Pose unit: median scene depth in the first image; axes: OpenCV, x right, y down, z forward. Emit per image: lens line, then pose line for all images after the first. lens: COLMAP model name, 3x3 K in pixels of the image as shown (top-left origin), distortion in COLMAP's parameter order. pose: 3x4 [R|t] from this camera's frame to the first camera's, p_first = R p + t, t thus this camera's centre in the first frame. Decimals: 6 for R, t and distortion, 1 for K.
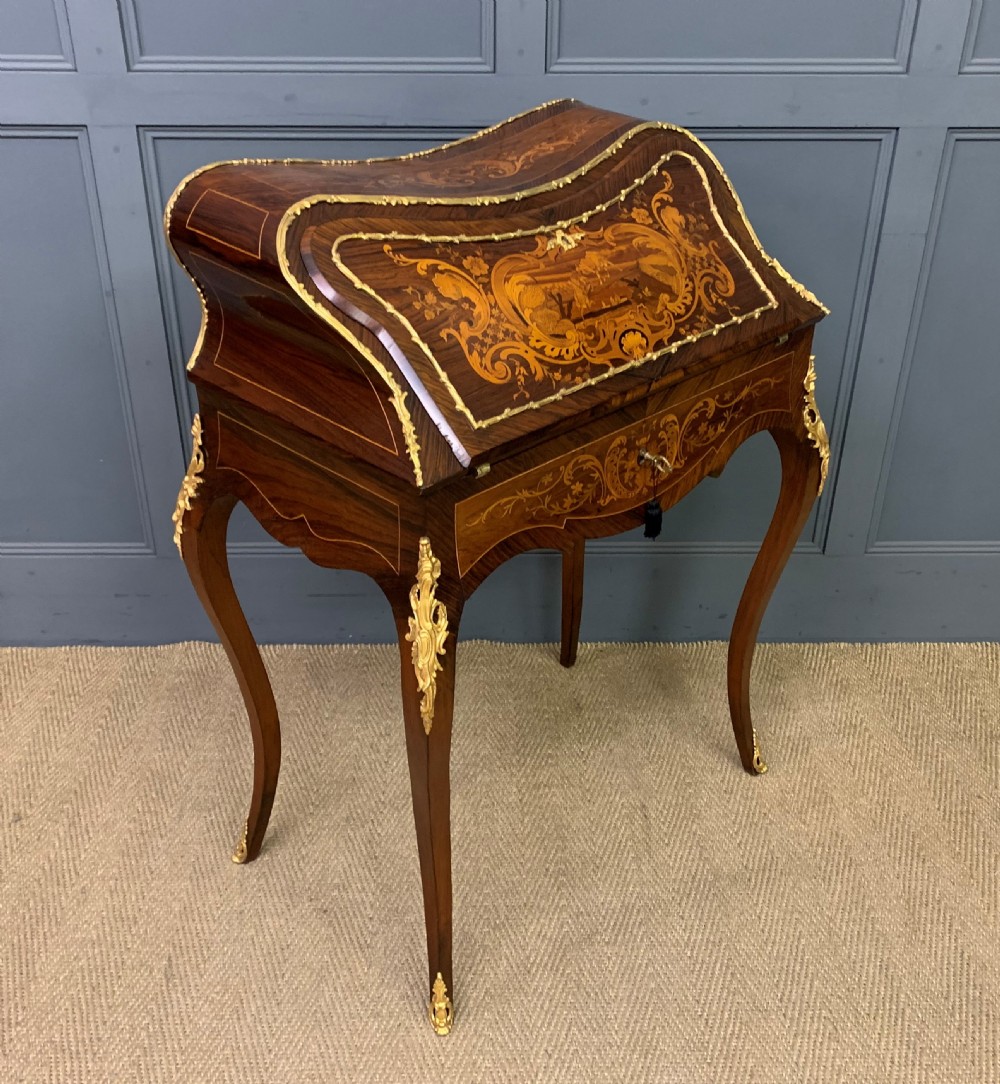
lens RADIAL K [[1208.7, 0, 493.7], [0, 1208.7, 545.8], [0, 0, 1]] dist [0.014958, 0.000000]
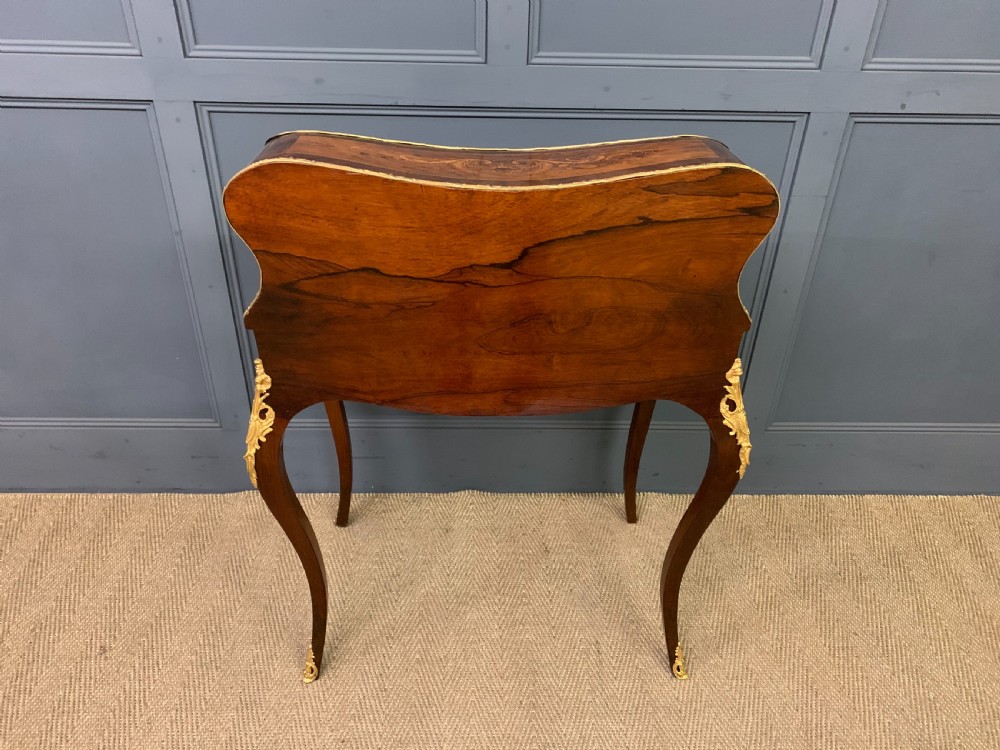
lens RADIAL K [[772.3, 0, 497.7], [0, 772.3, 367.4], [0, 0, 1]] dist [0.015287, -0.005755]
pose [[0.999831, 0.010788, 0.014917, 0.003946], [-0.011274, 0.999396, 0.032874, -0.104545], [-0.014553, -0.033037, 0.999348, 0.198562]]
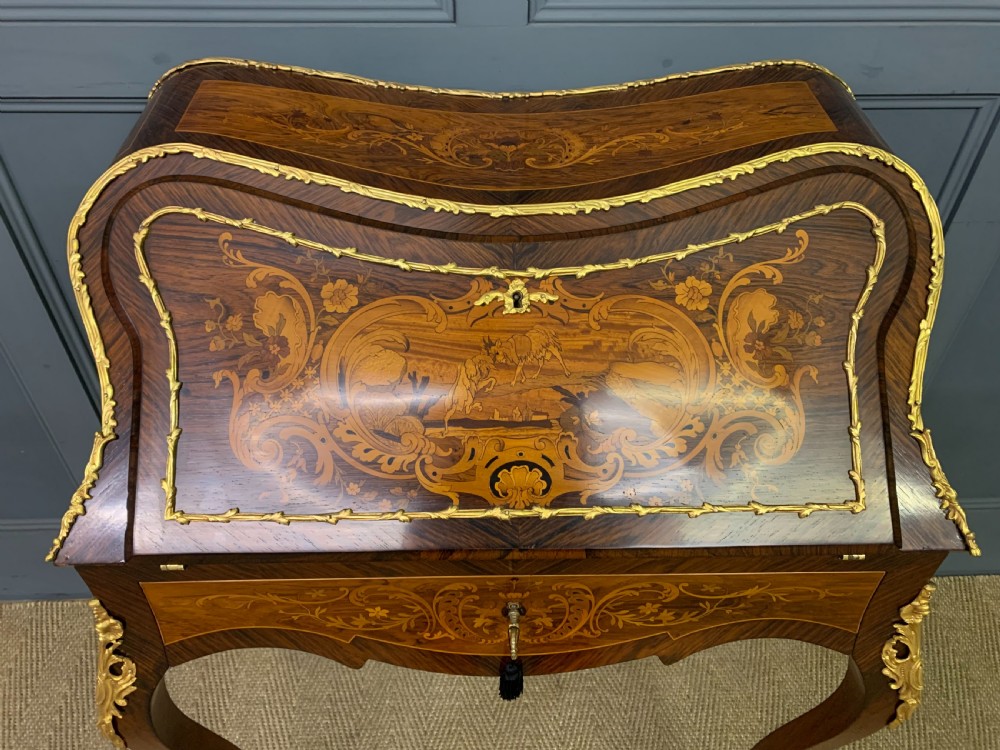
lens RADIAL K [[772.3, 0, 497.0], [0, 772.3, 366.3], [0, 0, 1]] dist [0.015287, -0.005755]
pose [[0.999708, -0.010400, 0.021796, 0.012563], [0.006039, 0.981501, 0.191361, -0.271902], [-0.023383, -0.191174, 0.981278, 0.508687]]
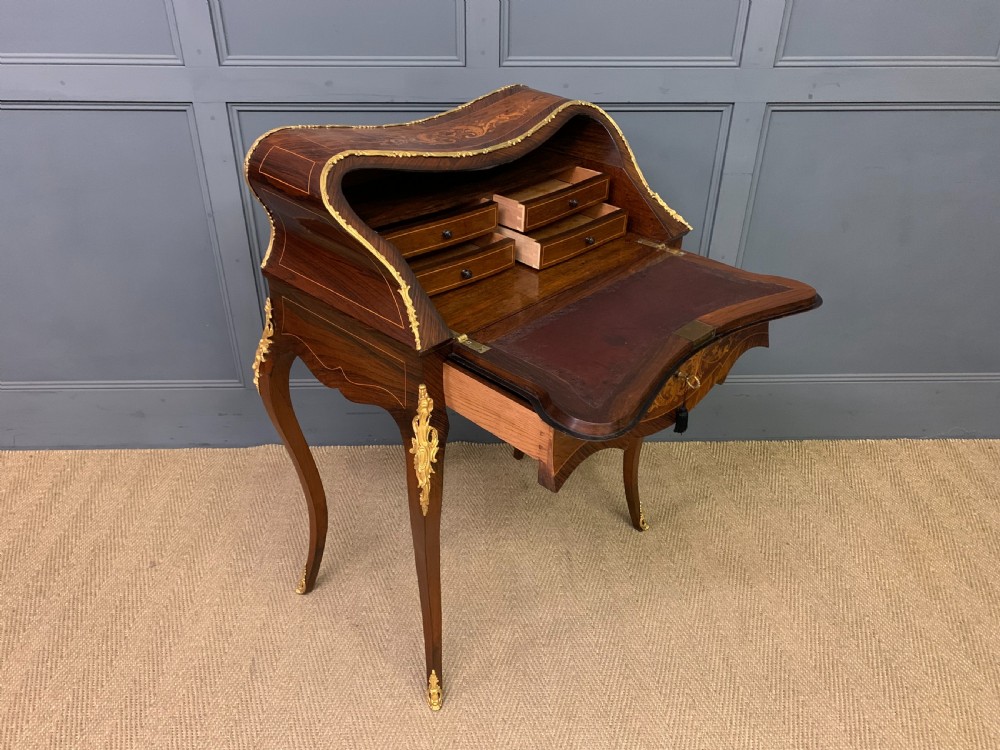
lens RADIAL K [[772.3, 0, 487.4], [0, 772.3, 382.7], [0, 0, 1]] dist [0.015287, -0.005755]
pose [[0.999864, -0.006929, 0.014962, 0.010056], [0.006707, 0.999867, 0.014864, -0.013016], [-0.015063, -0.014762, 0.999778, 0.035691]]
